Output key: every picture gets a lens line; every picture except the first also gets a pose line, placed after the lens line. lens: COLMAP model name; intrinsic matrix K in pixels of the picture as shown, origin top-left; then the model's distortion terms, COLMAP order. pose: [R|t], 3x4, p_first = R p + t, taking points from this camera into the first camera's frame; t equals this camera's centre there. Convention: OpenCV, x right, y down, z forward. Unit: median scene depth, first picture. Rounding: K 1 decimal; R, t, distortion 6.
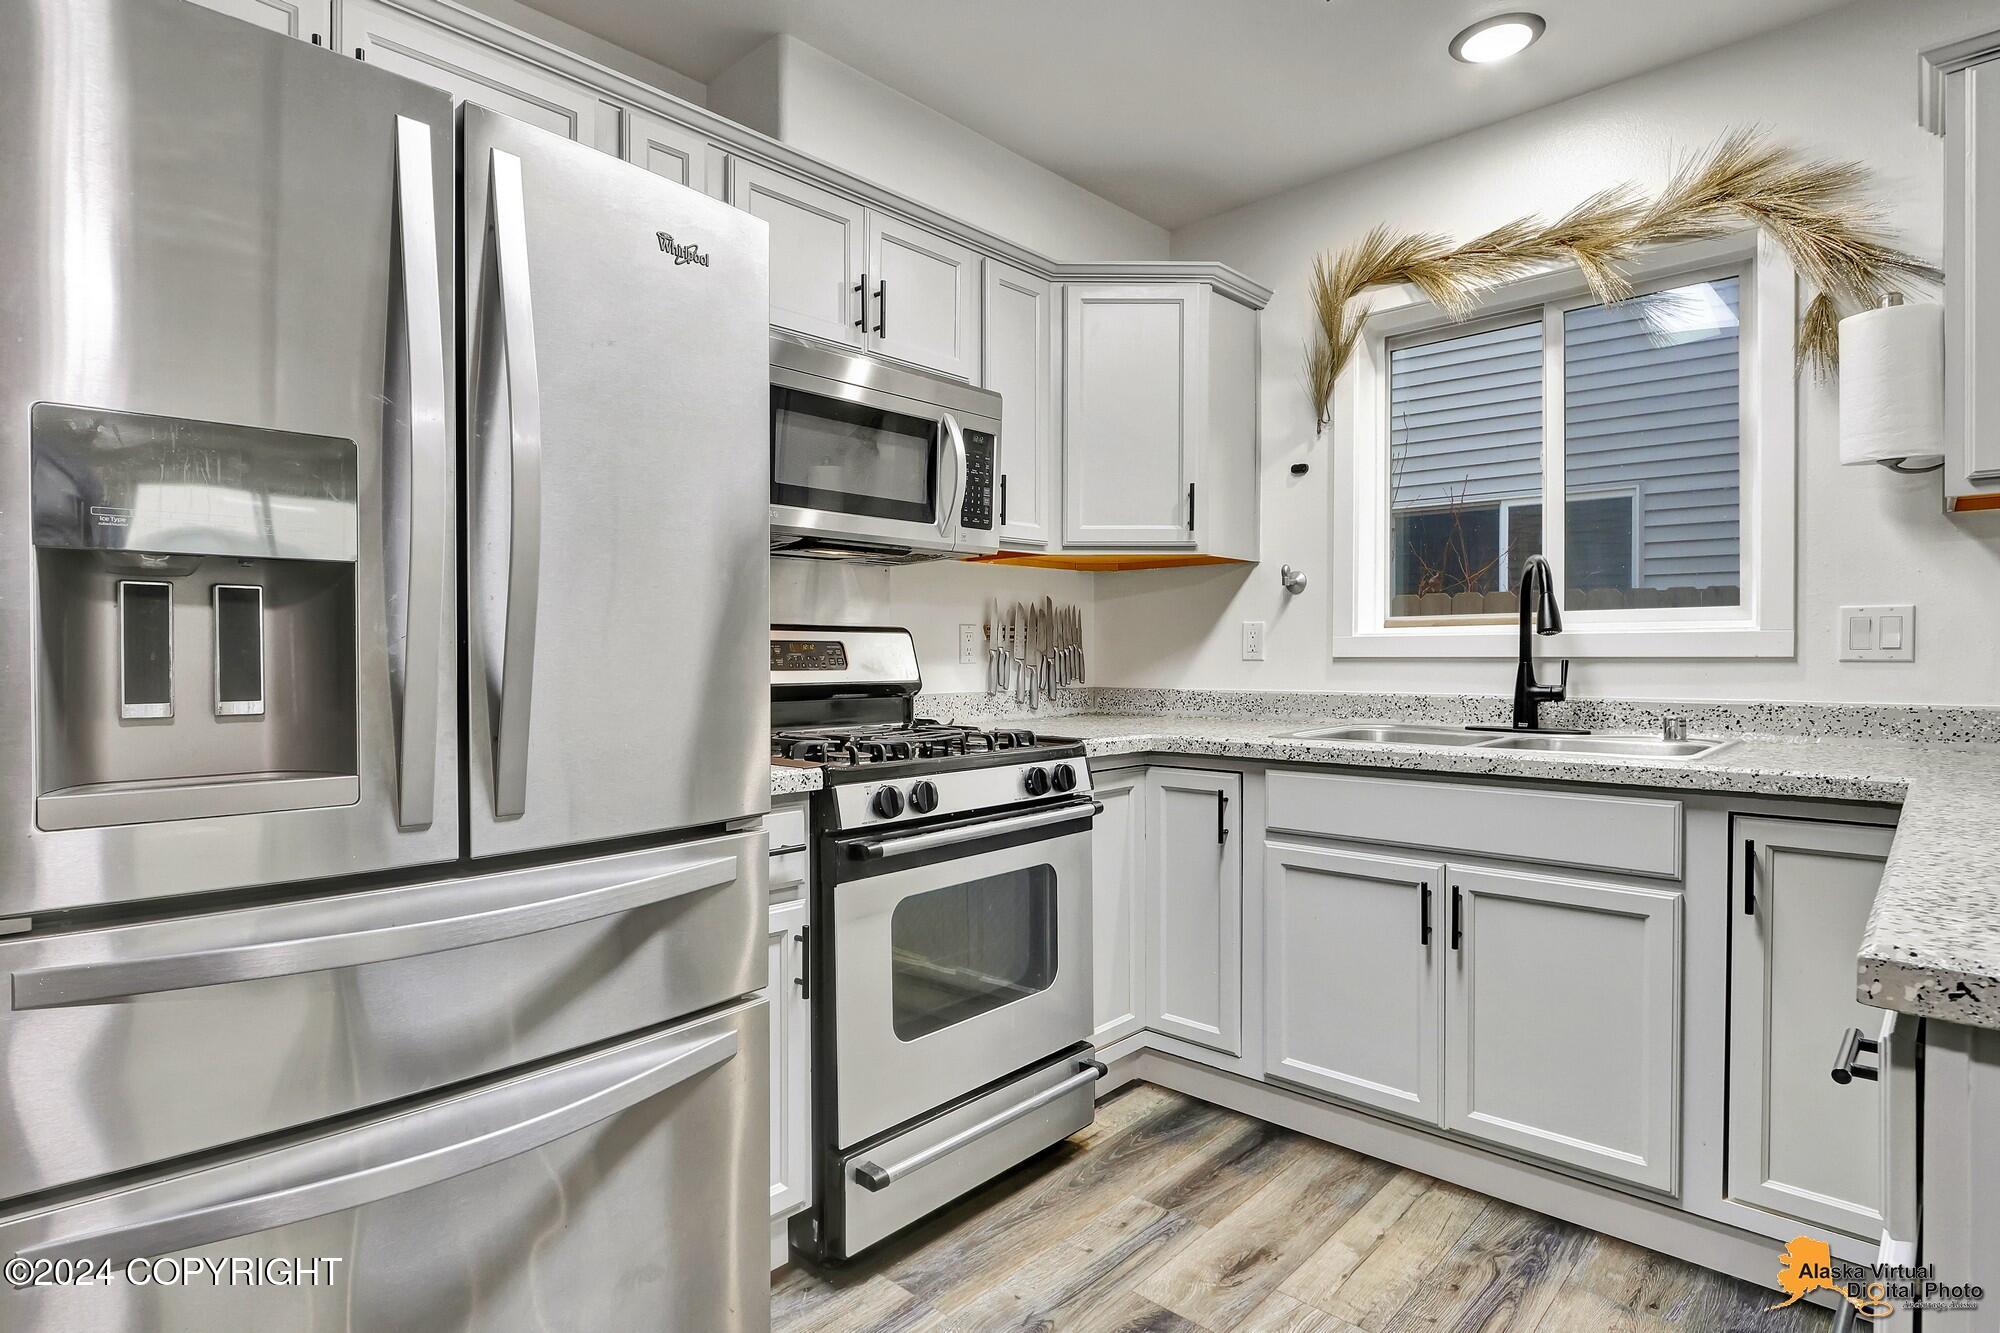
lens RADIAL K [[1062.4, 0, 955.2], [0, 1062.4, 672.6], [0, 0, 1]] dist [0.003638, 0.000688]
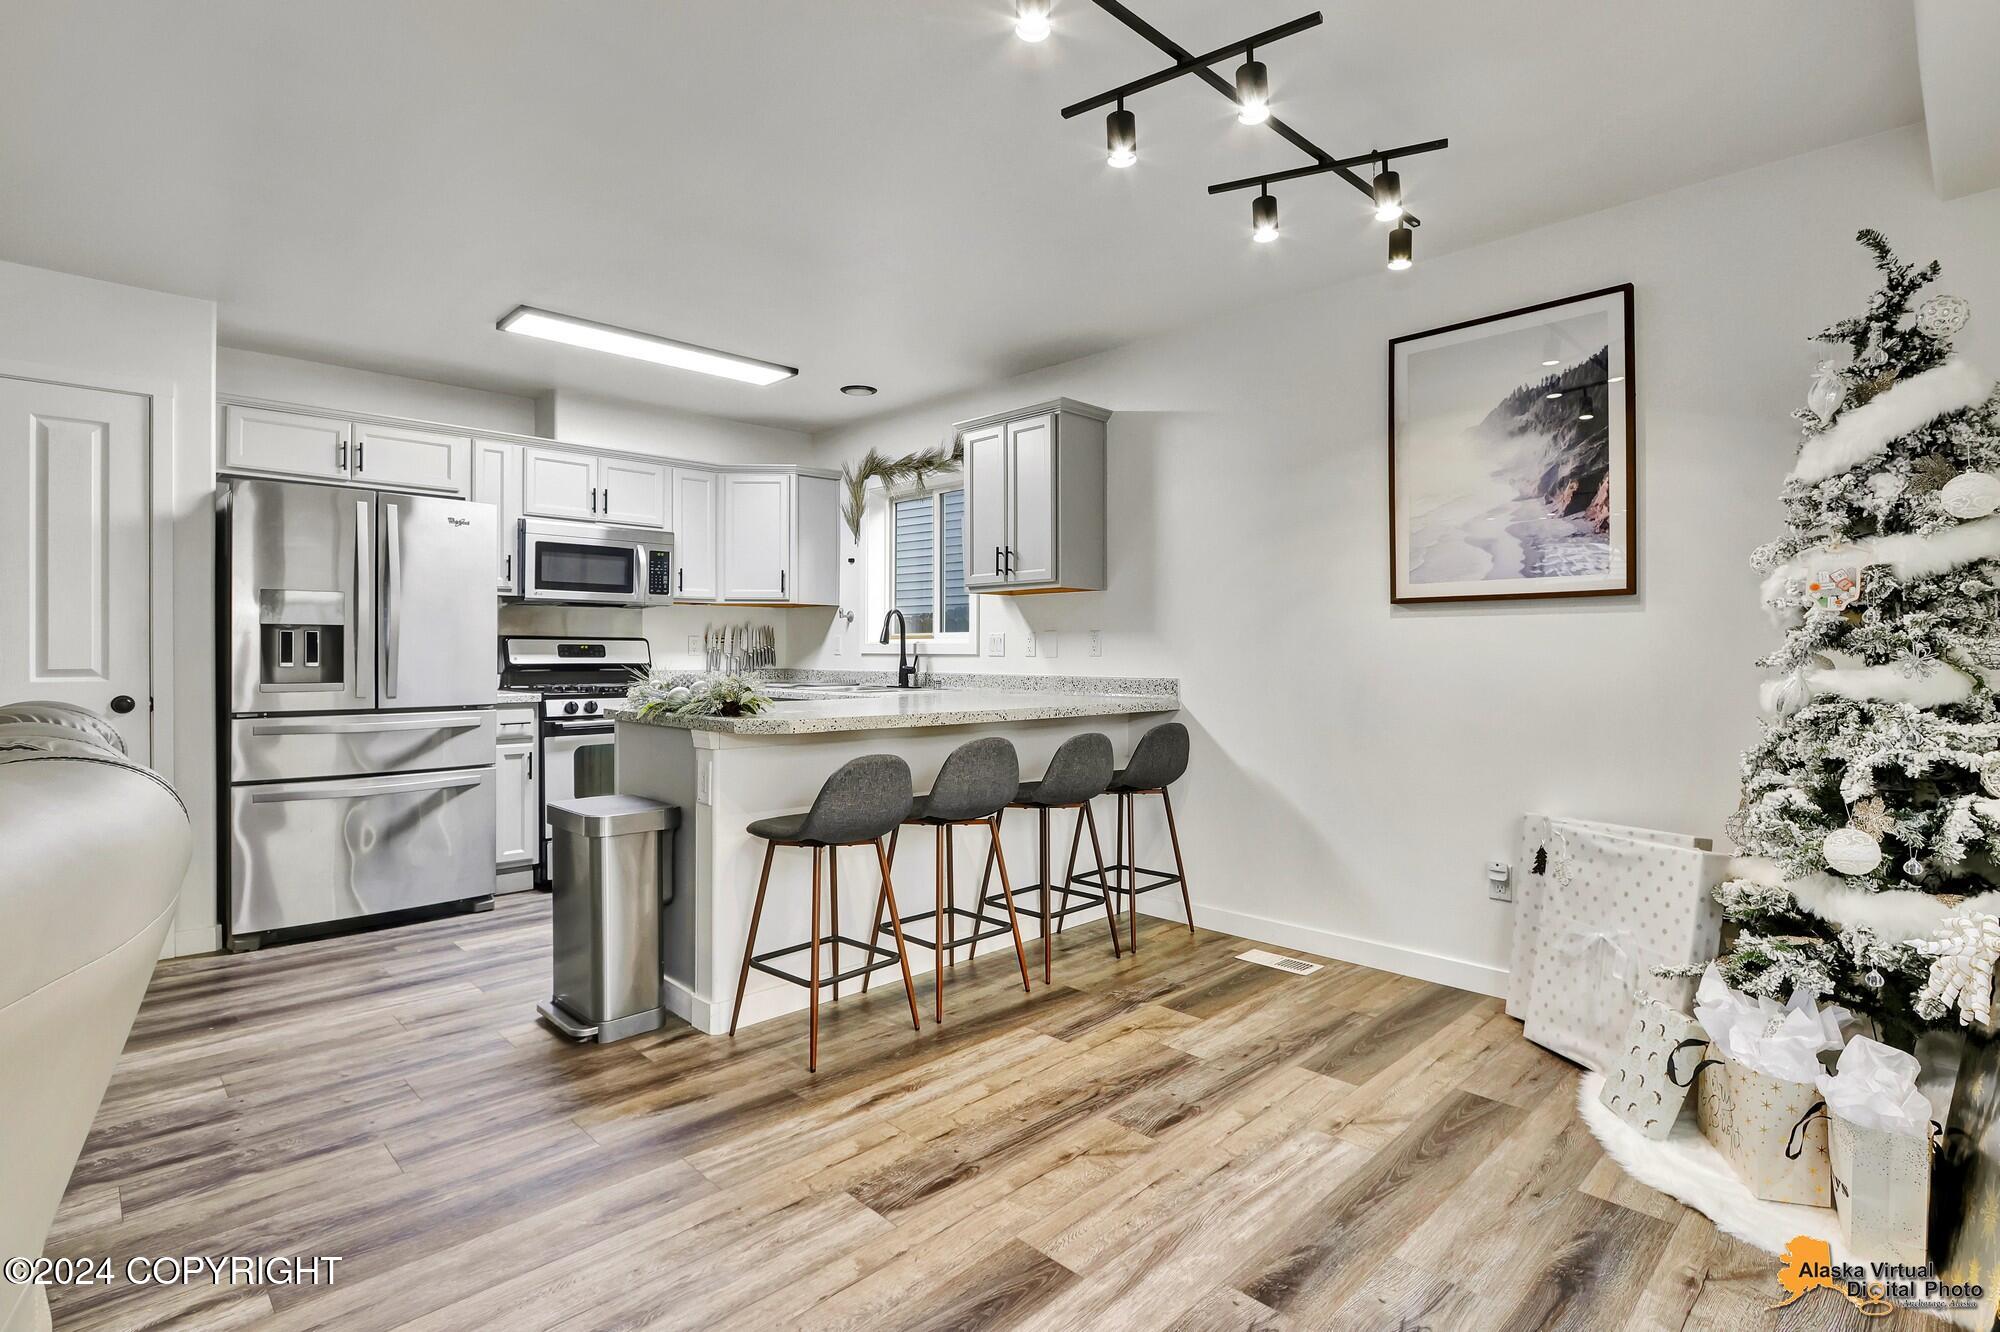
lens RADIAL K [[961.9, 0, 1000.0], [0, 961.9, 666.0], [0, 0, 1]] dist [-0.002394, 0.000122]
pose [[0.999622, 0.005122, -0.027021, 0.794582], [-0.005103, 0.999987, 0.000784, 0.009367], [0.027025, -0.000646, 0.999635, -1.001570]]
